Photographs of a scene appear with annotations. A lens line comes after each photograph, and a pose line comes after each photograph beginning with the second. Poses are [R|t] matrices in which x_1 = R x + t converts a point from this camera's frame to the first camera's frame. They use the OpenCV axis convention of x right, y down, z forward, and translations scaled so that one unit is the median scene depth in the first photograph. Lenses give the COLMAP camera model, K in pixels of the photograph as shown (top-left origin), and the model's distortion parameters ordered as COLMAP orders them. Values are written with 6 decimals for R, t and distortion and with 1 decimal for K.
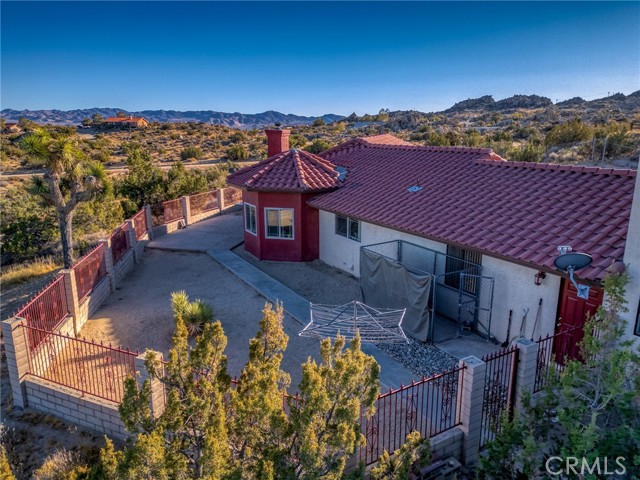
lens RADIAL K [[454.3, 0, 320.0], [0, 454.3, 240.0], [0, 0, 1]] dist [0.035628, -0.009324]
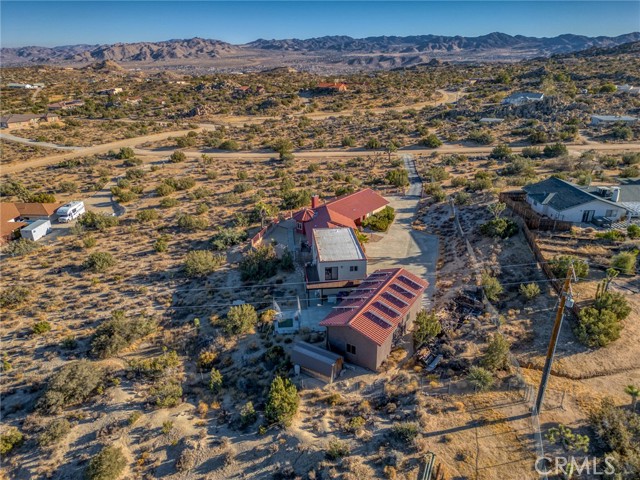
lens RADIAL K [[454.3, 0, 320.0], [0, 454.3, 240.0], [0, 0, 1]] dist [0.035628, -0.009324]
pose [[0.895806, 0.158624, -0.415175, 0.068112], [-0.088609, 0.979130, 0.182903, -0.025444], [0.435523, -0.127057, 0.891166, -0.102707]]
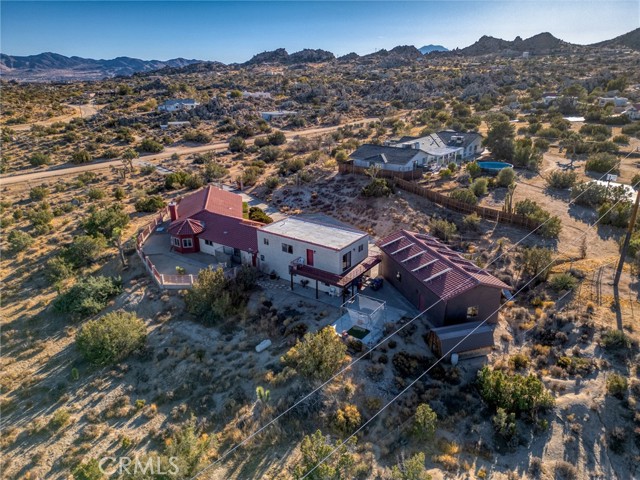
lens RADIAL K [[454.3, 0, 320.0], [0, 454.3, 240.0], [0, 0, 1]] dist [0.035628, -0.009324]
pose [[0.919300, -0.148608, 0.364421, -0.014012], [0.102374, 0.984388, 0.143175, -0.015009], [-0.380008, -0.094314, 0.920162, -0.085199]]
